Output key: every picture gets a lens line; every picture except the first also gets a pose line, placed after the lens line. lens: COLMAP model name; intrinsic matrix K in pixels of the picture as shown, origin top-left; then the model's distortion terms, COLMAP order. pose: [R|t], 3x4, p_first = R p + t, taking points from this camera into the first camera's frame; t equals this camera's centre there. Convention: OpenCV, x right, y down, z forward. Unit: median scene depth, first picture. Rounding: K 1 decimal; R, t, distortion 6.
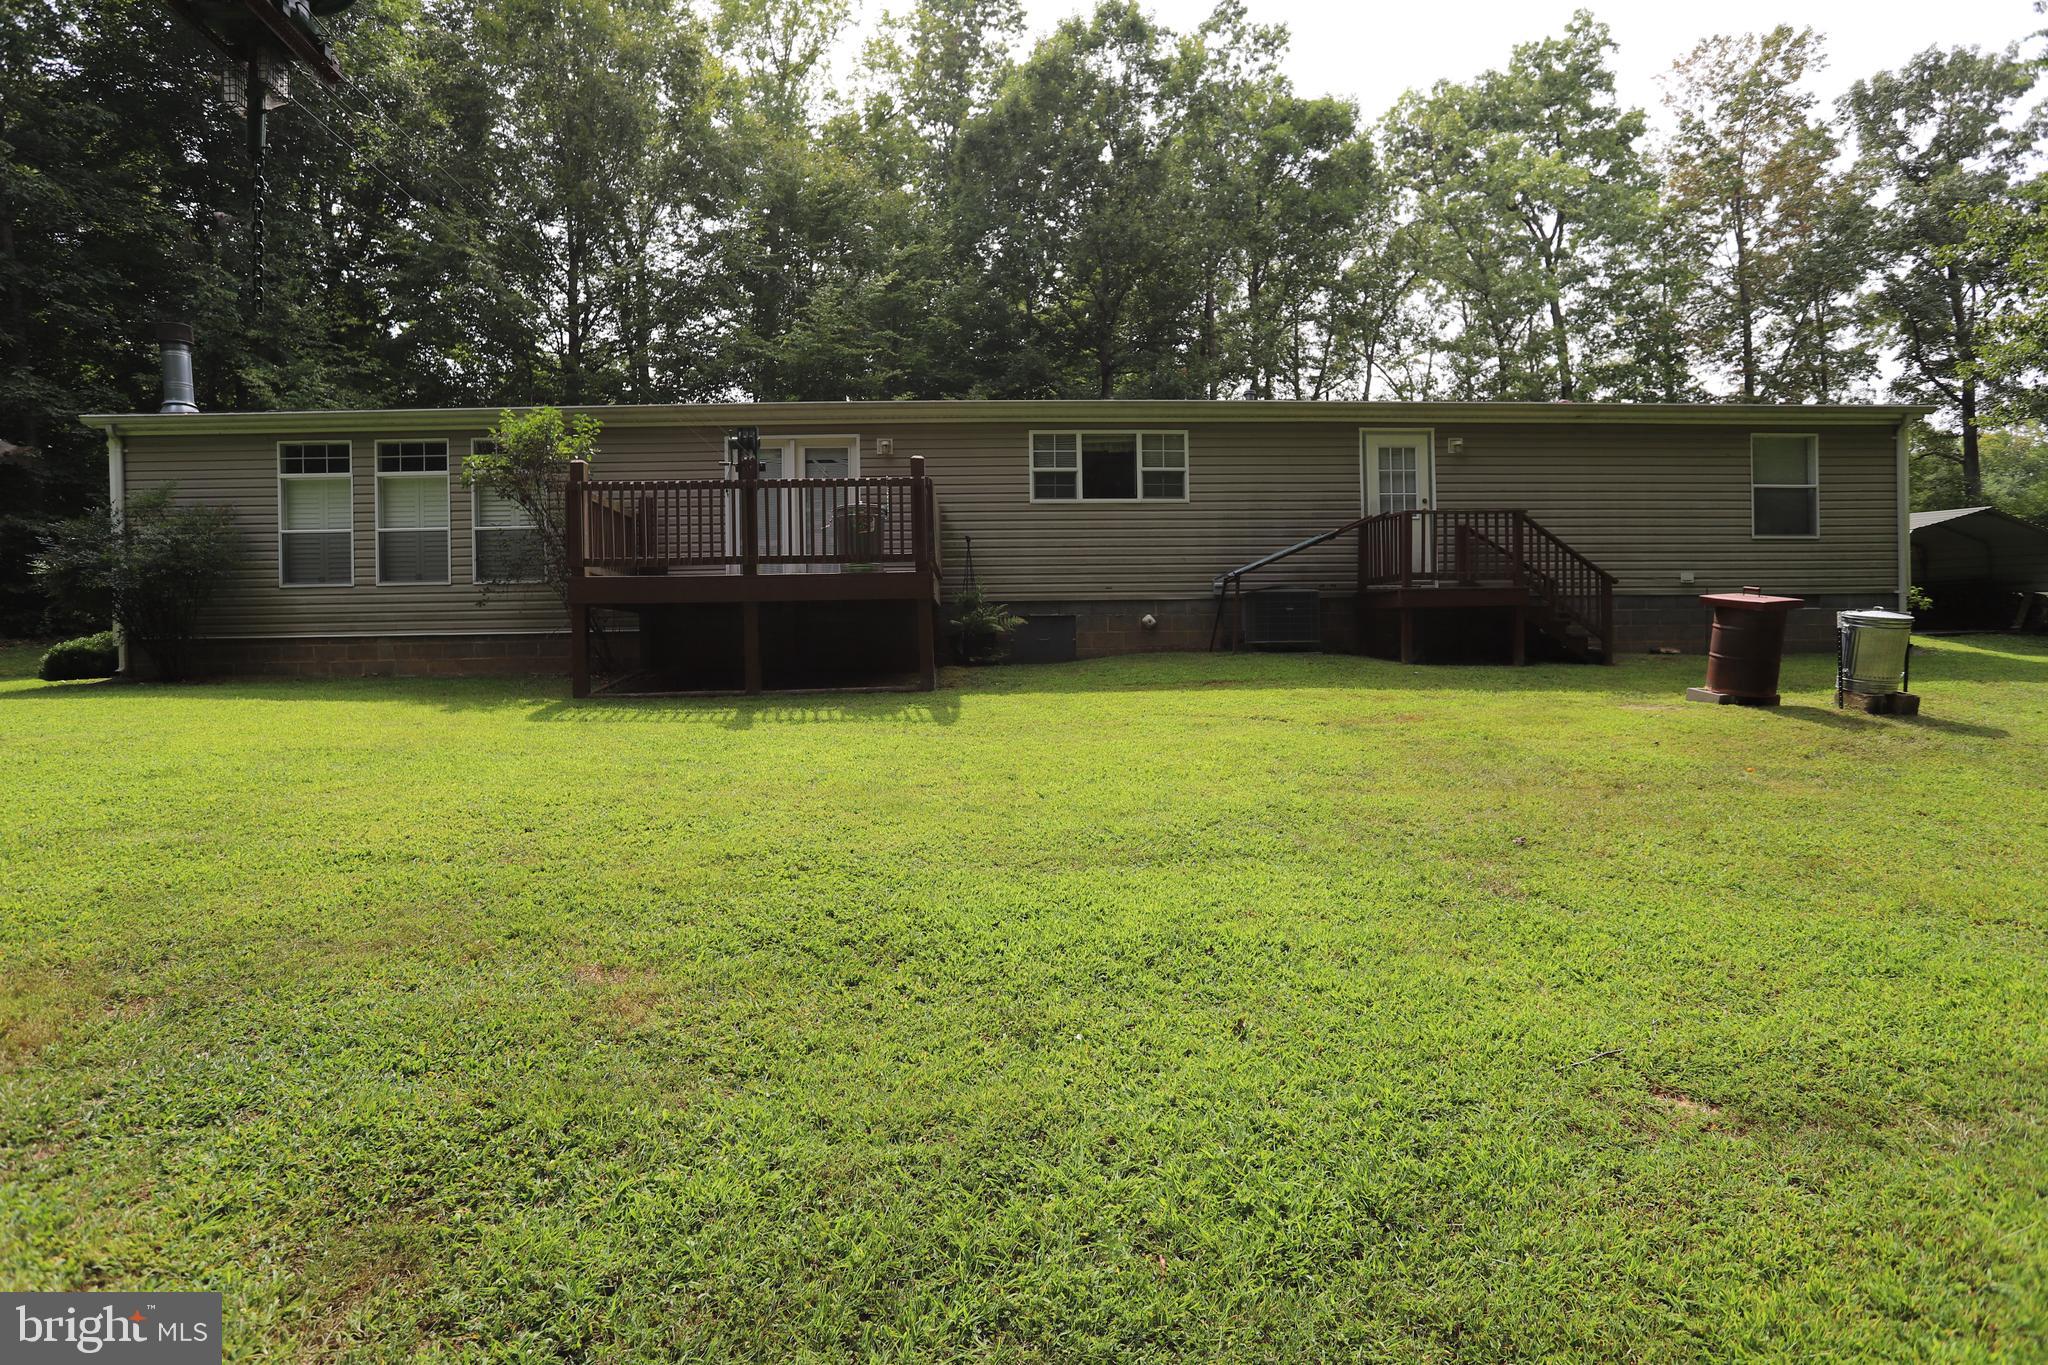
lens RADIAL K [[1151.9, 0, 1024.0], [0, 1151.9, 682.5], [0, 0, 1]] dist [-0.040697, 0.001431]
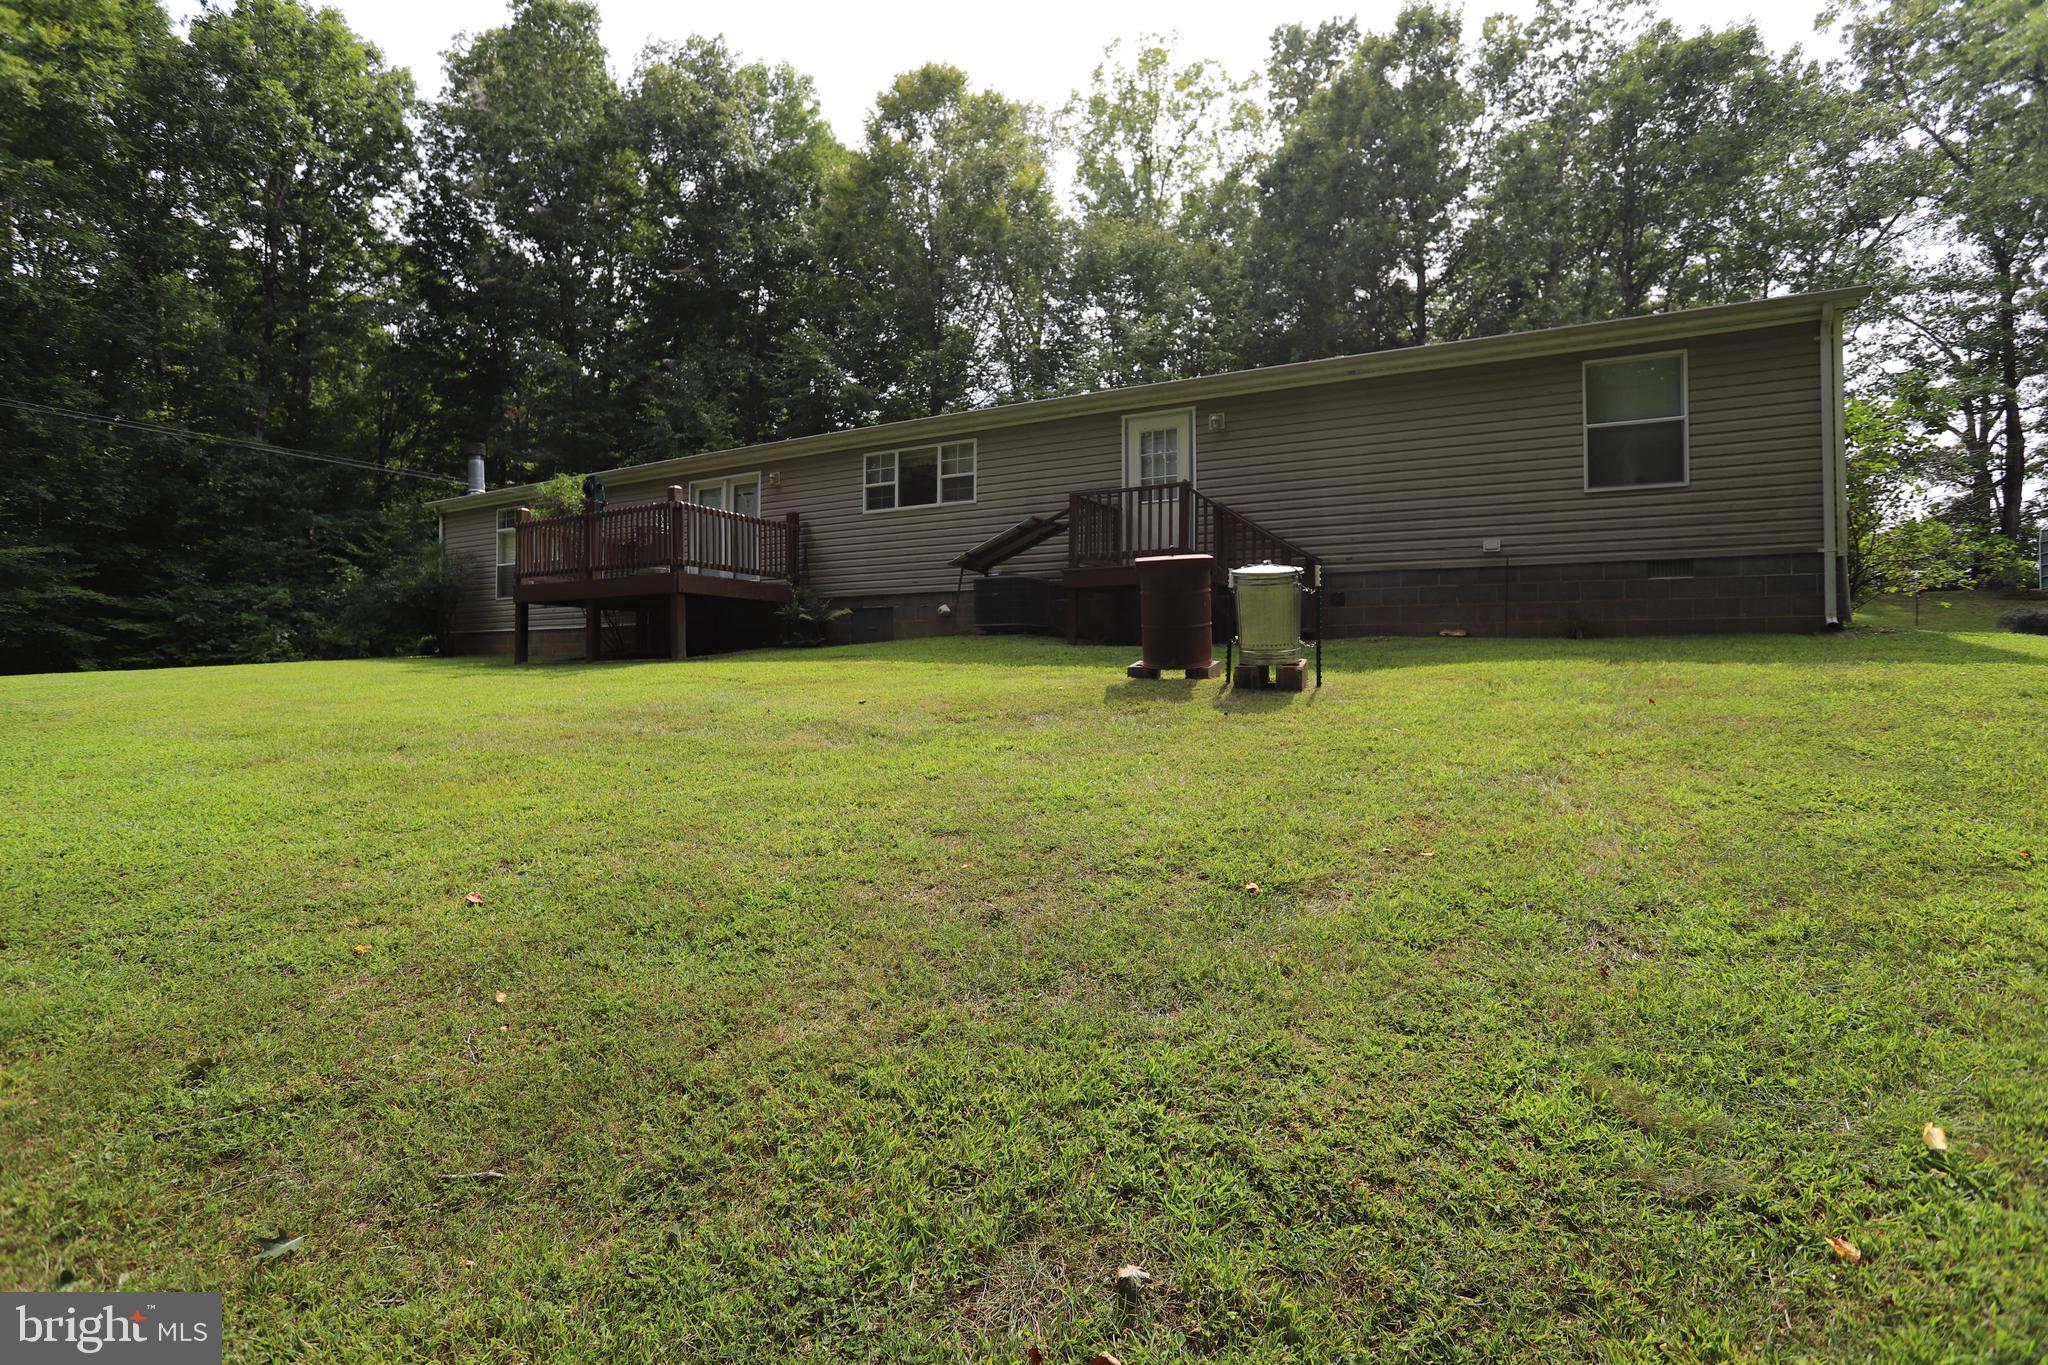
lens RADIAL K [[1003.5, 0, 1020.0], [0, 1003.5, 672.8], [0, 0, 1]] dist [-0.081691, 0.035913]
pose [[0.845129, 0.012893, -0.534406, 0.698541], [-0.012478, 0.999913, 0.004390, 0.002418], [0.534416, 0.002958, 0.845216, 0.207698]]
